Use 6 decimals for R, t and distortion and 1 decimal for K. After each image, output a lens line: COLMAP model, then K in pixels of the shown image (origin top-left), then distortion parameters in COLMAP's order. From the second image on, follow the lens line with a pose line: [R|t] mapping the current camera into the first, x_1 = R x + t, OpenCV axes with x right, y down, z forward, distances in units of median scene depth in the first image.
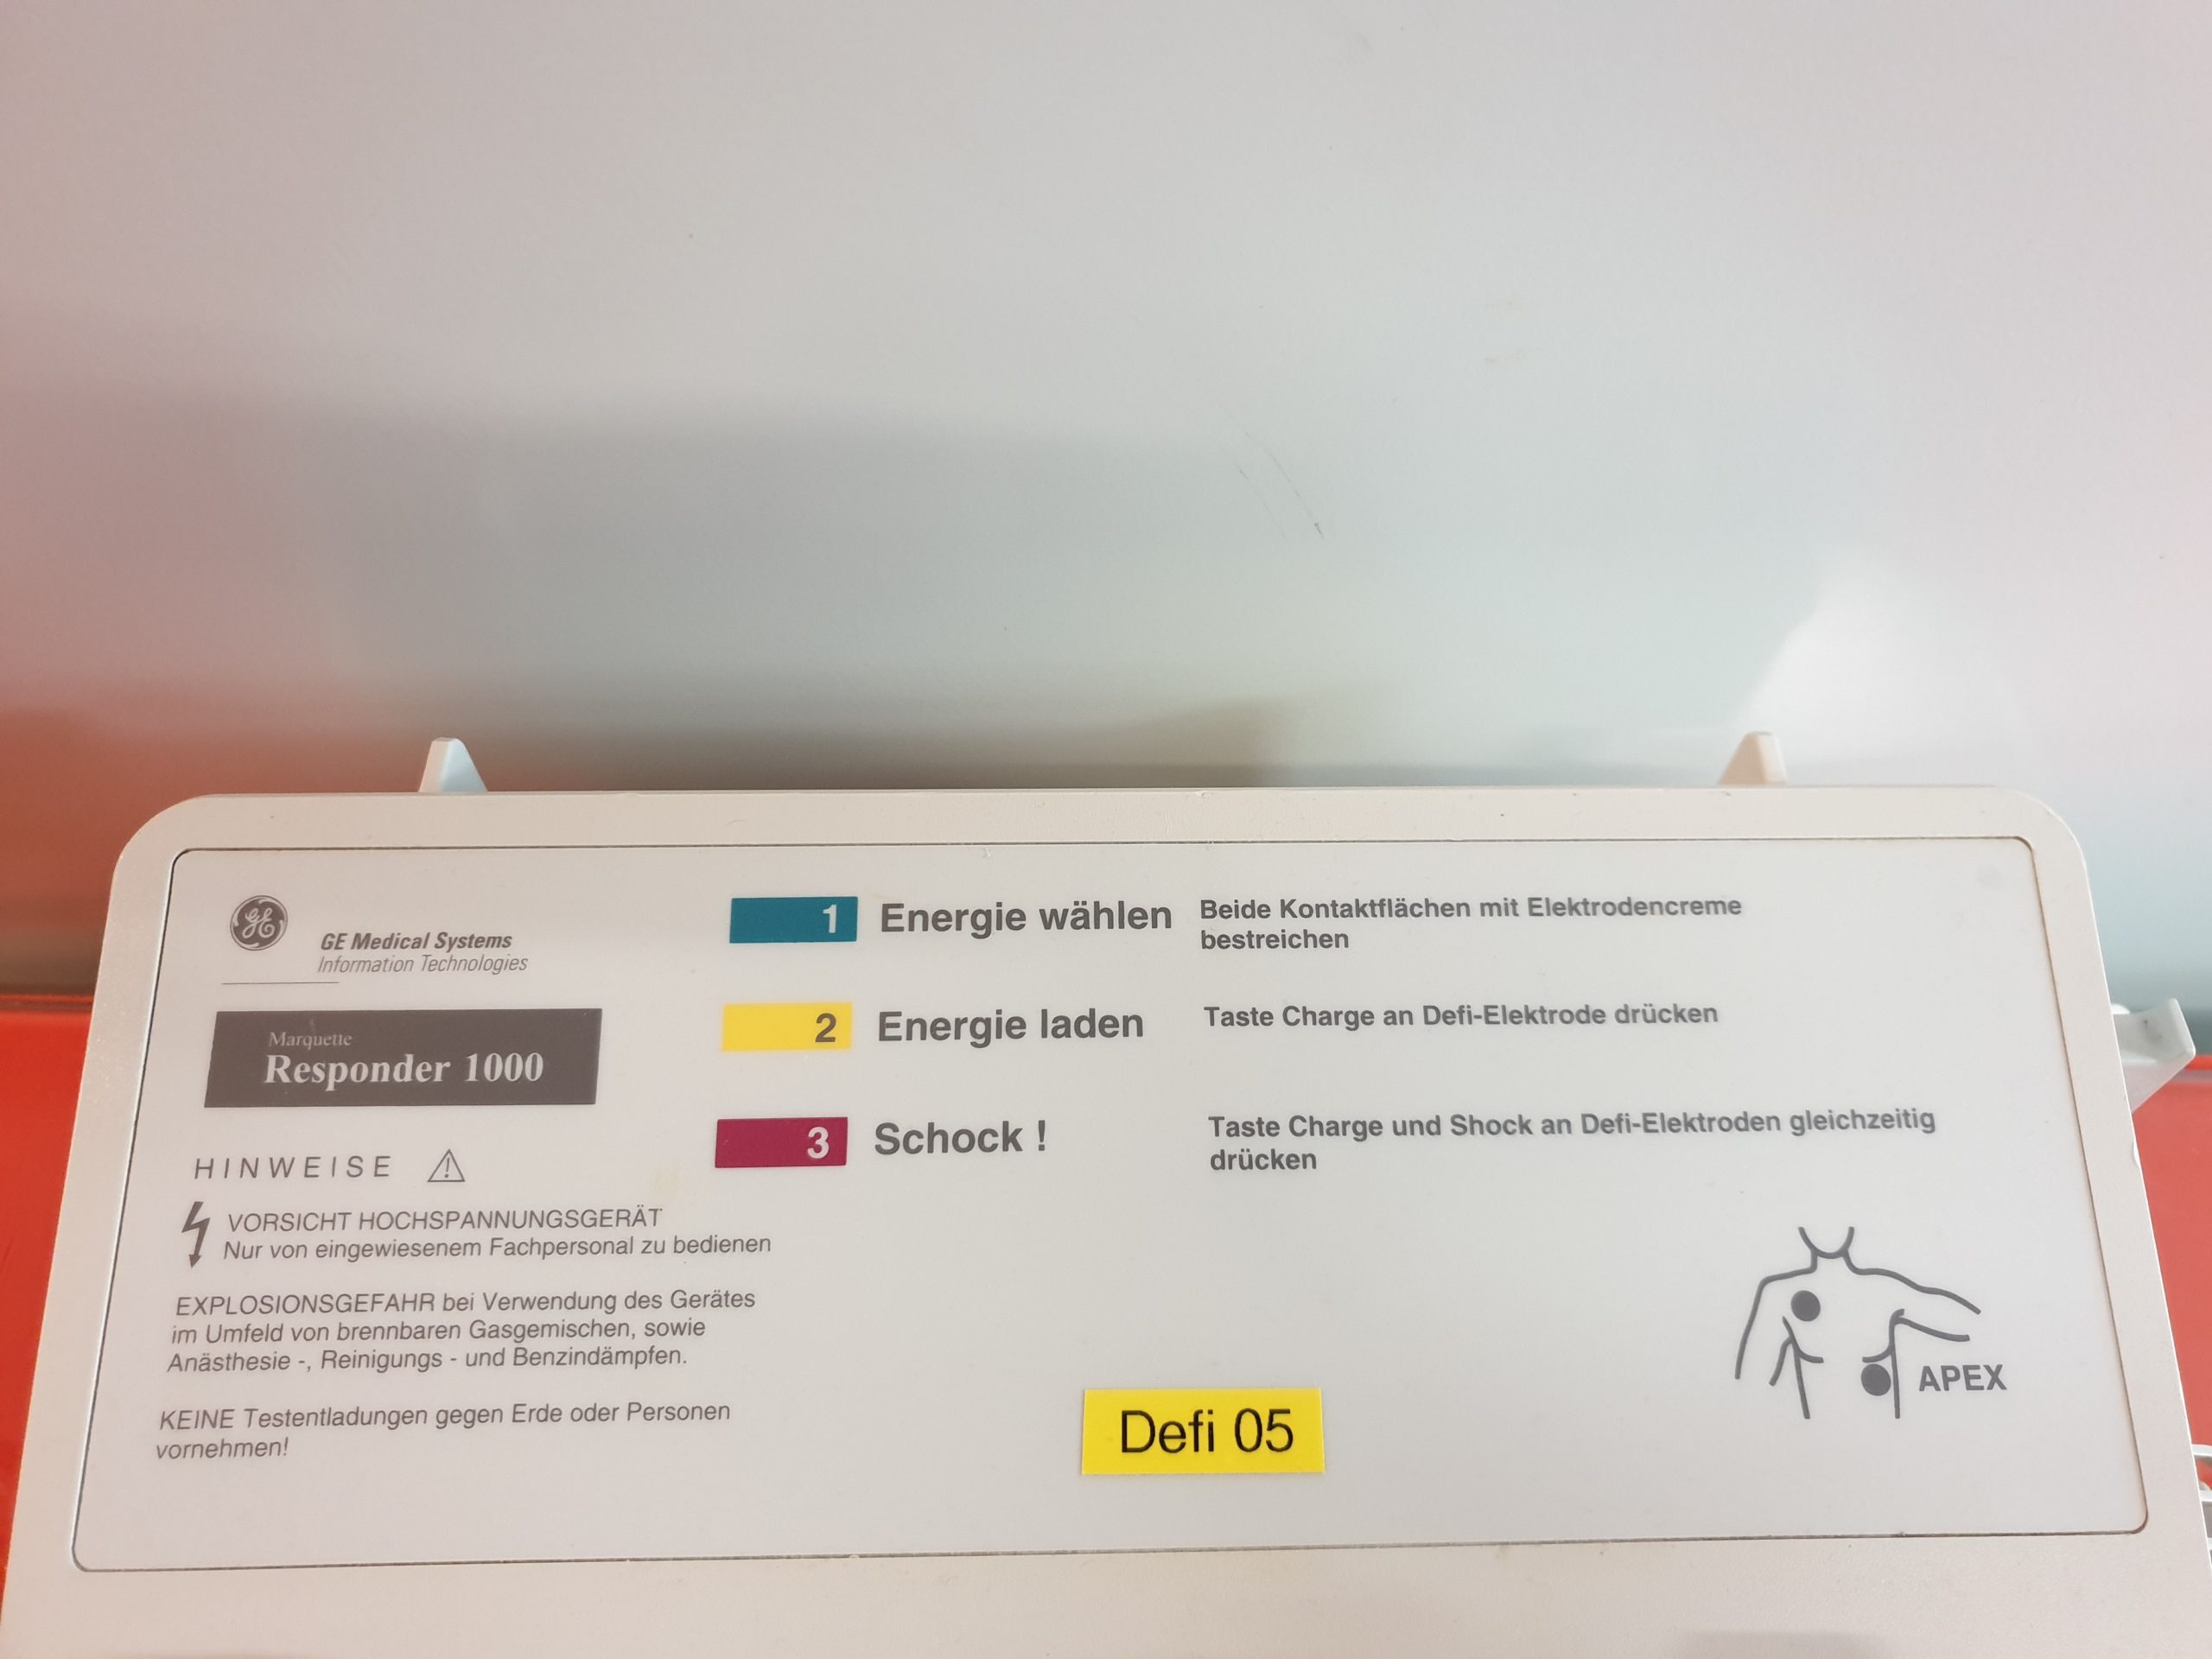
lens RADIAL K [[1733.0, 0, 1115.5], [0, 1733.0, 821.2], [0, 0, 1]] dist [0.019760, -0.070372]
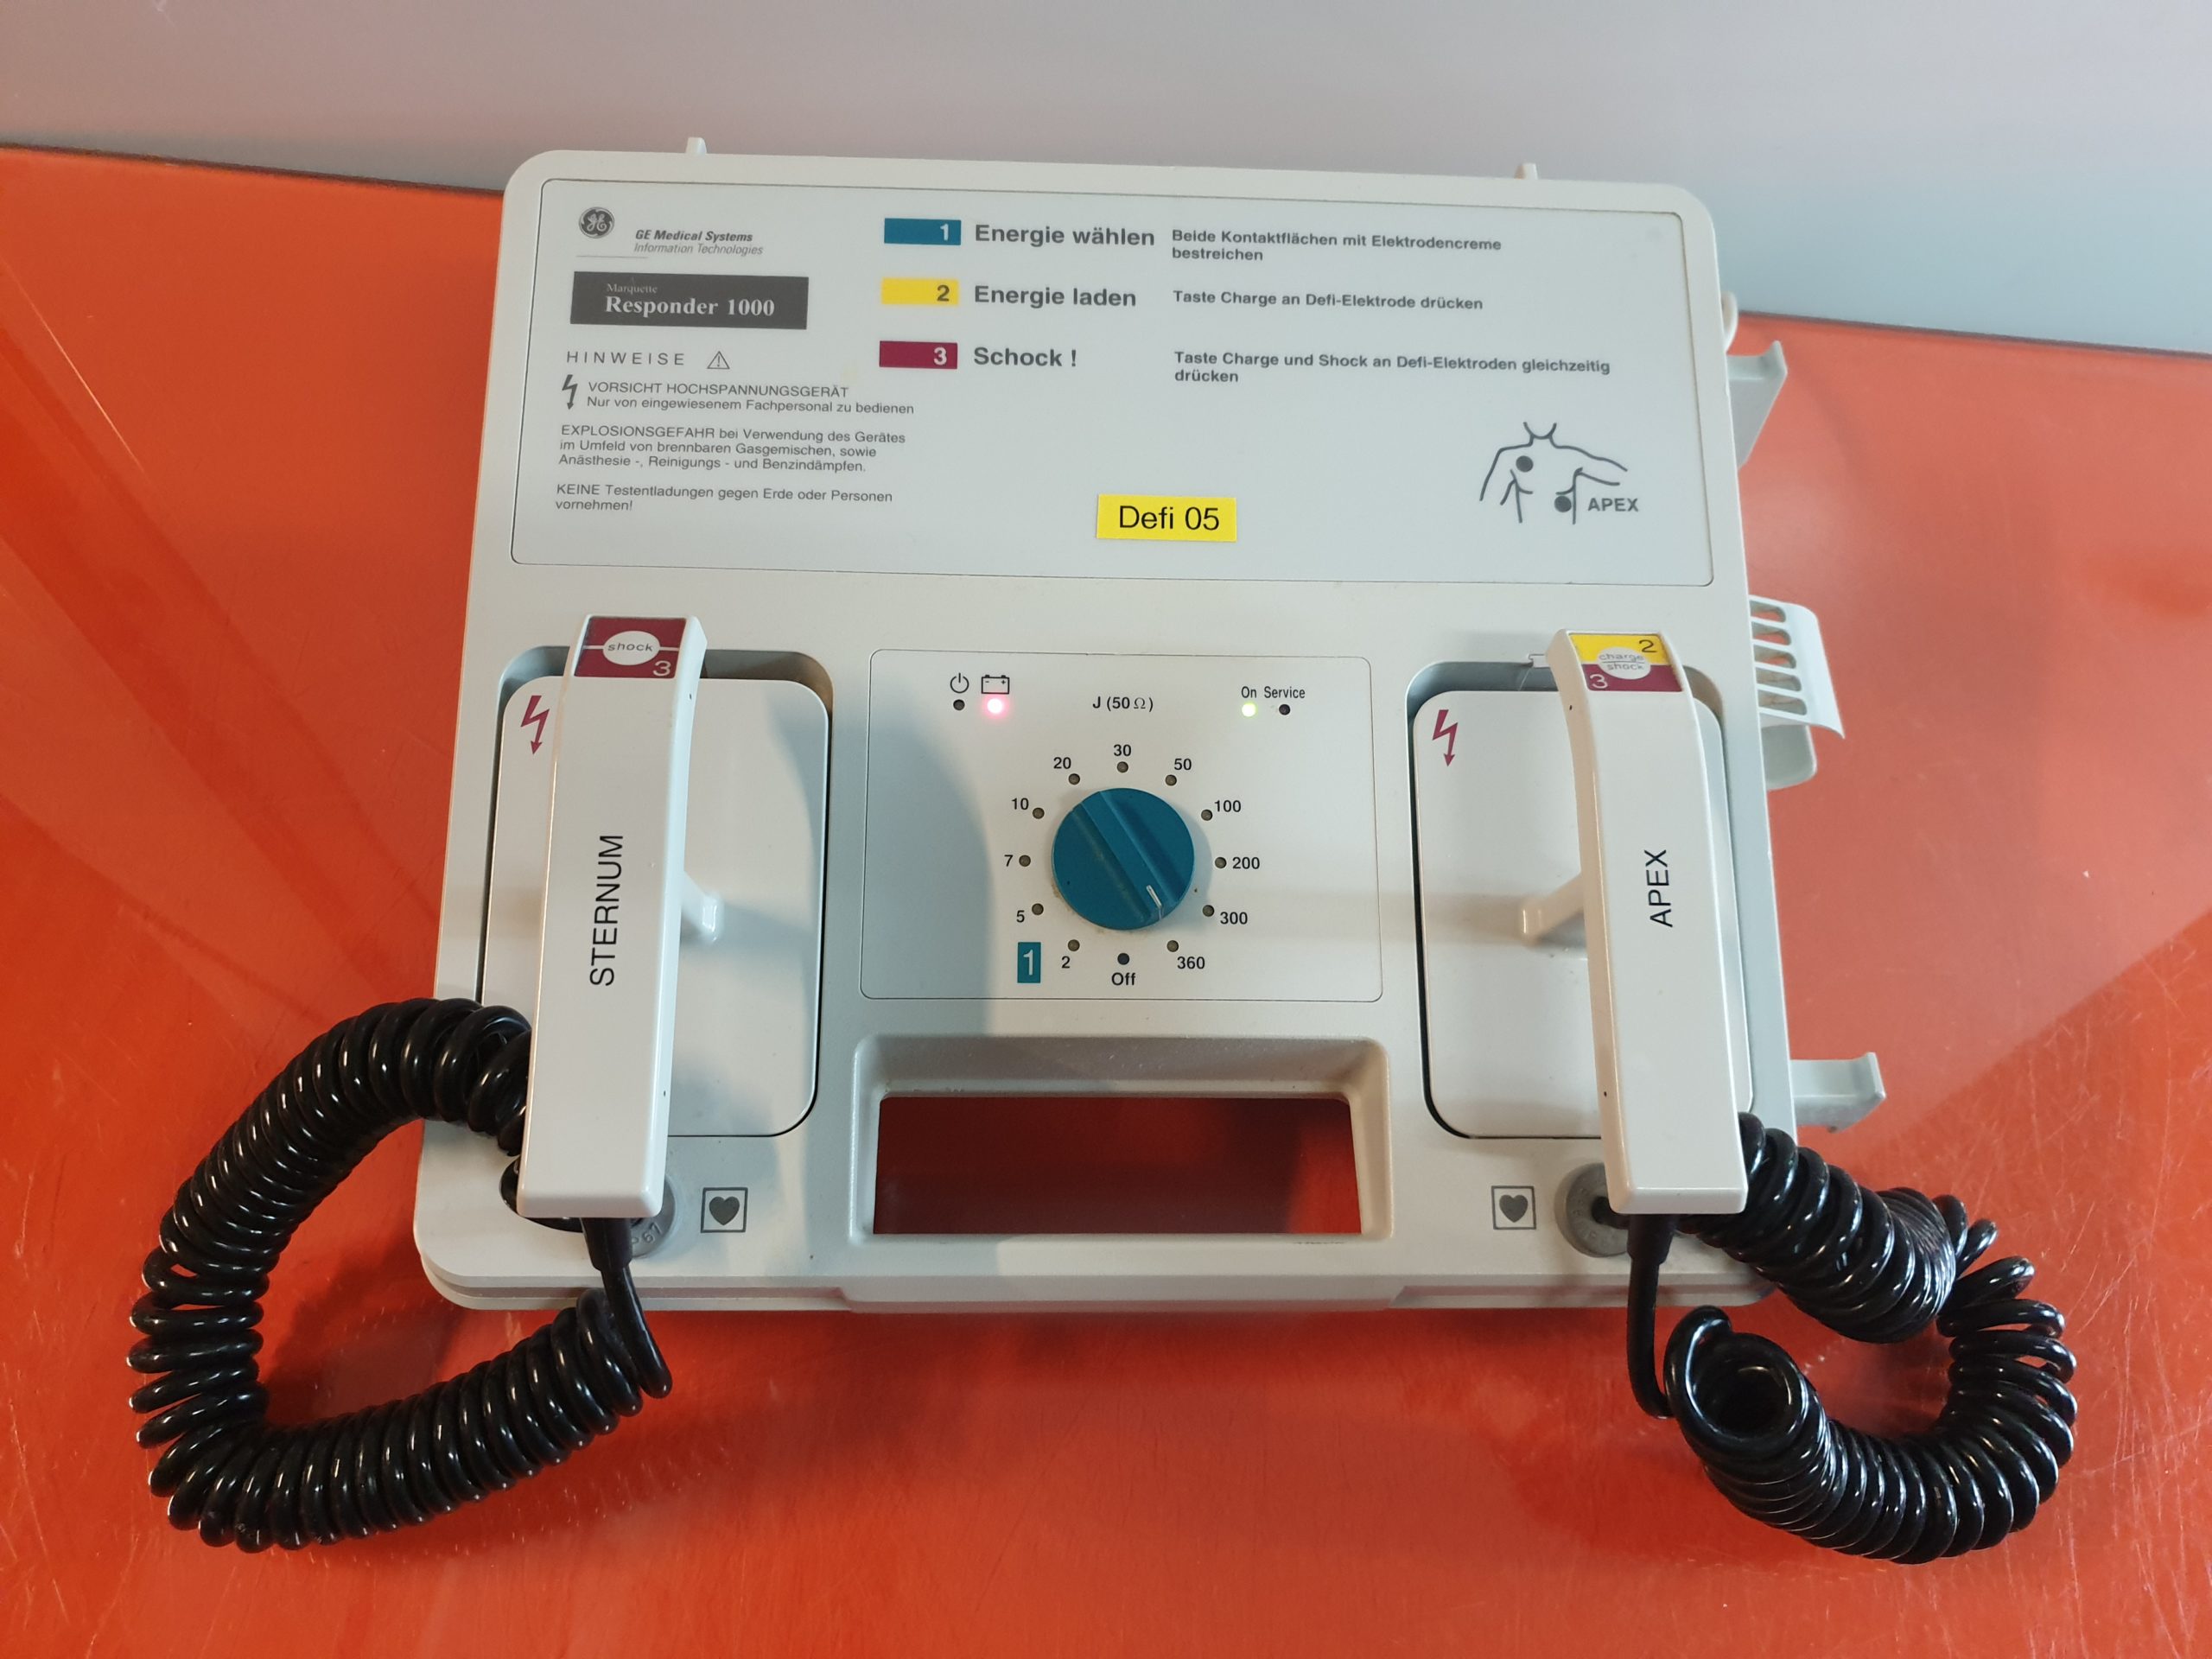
lens RADIAL K [[1733.0, 0, 1103.3], [0, 1733.0, 828.9], [0, 0, 1]] dist [0.019760, -0.070372]
pose [[0.999602, 0.018655, 0.021156, -0.041540], [-0.019873, 0.998067, 0.058879, 0.540207], [-0.020017, -0.059276, 0.998041, -0.698356]]
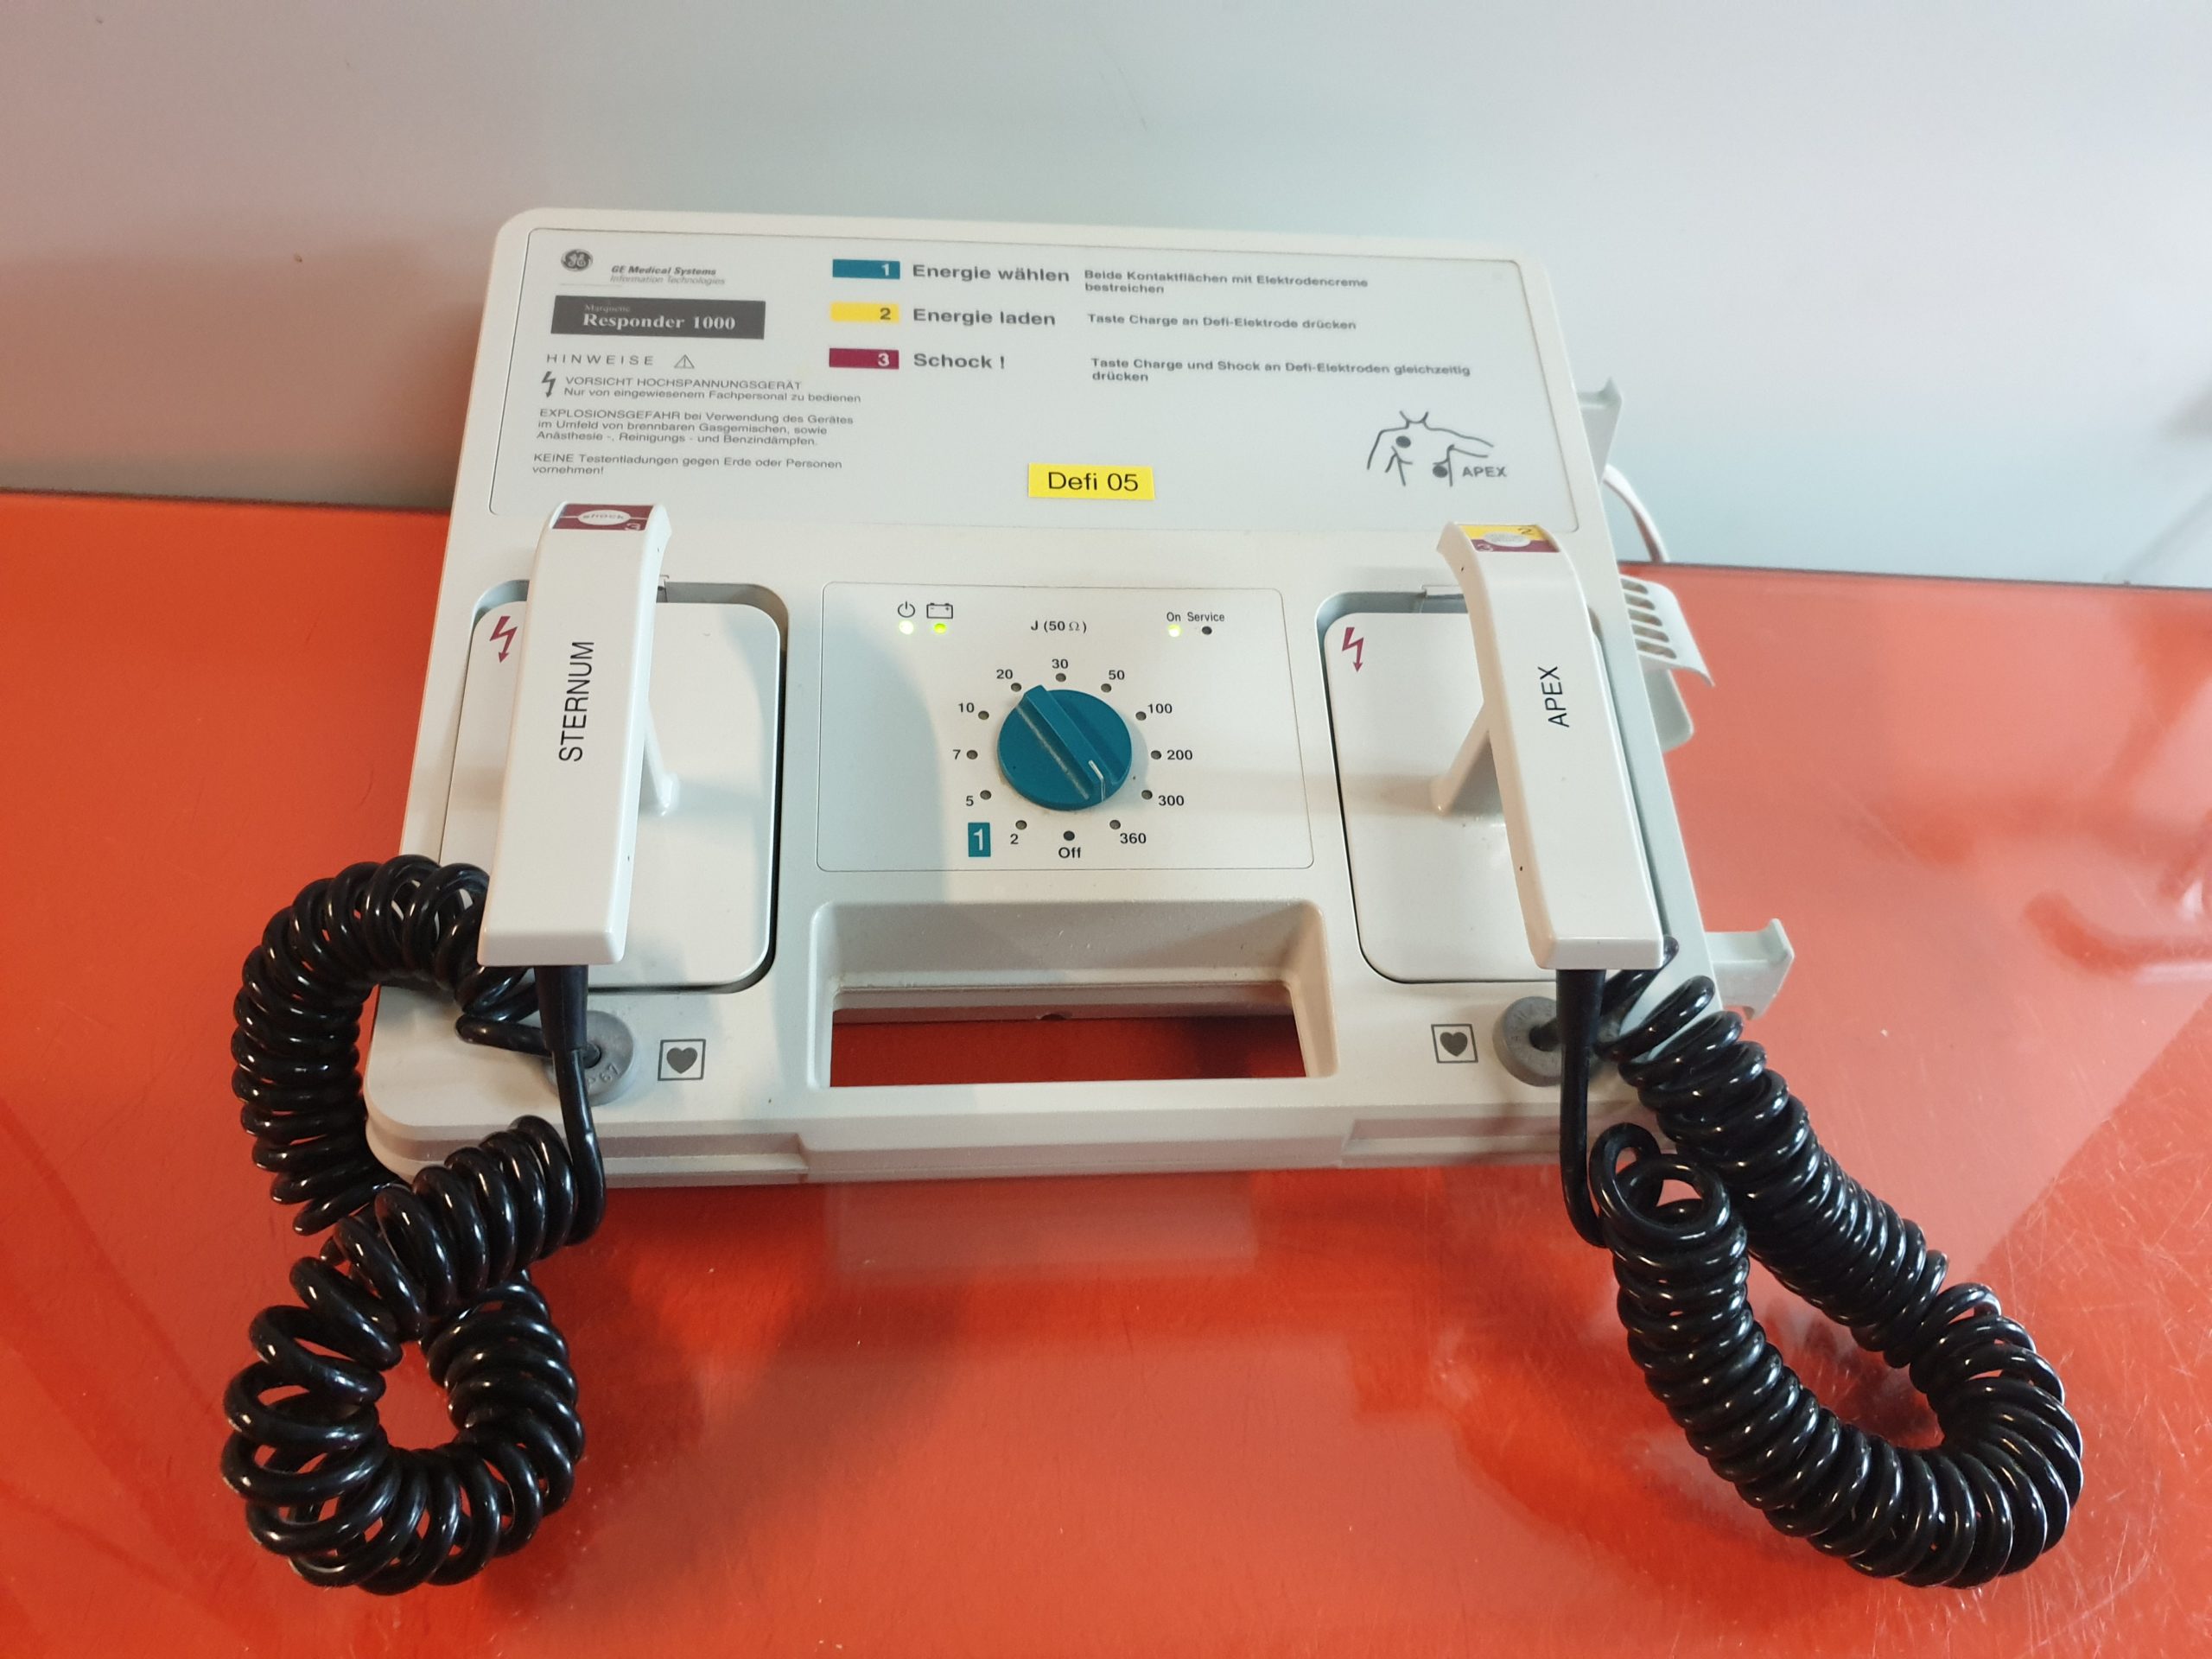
lens RADIAL K [[1733.0, 0, 1118.9], [0, 1733.0, 833.6], [0, 0, 1]] dist [0.019760, -0.070372]
pose [[0.996434, -0.005224, 0.084217, -0.078825], [0.022199, 0.979150, -0.201920, 1.077629], [-0.081406, 0.203069, 0.975775, -0.753394]]
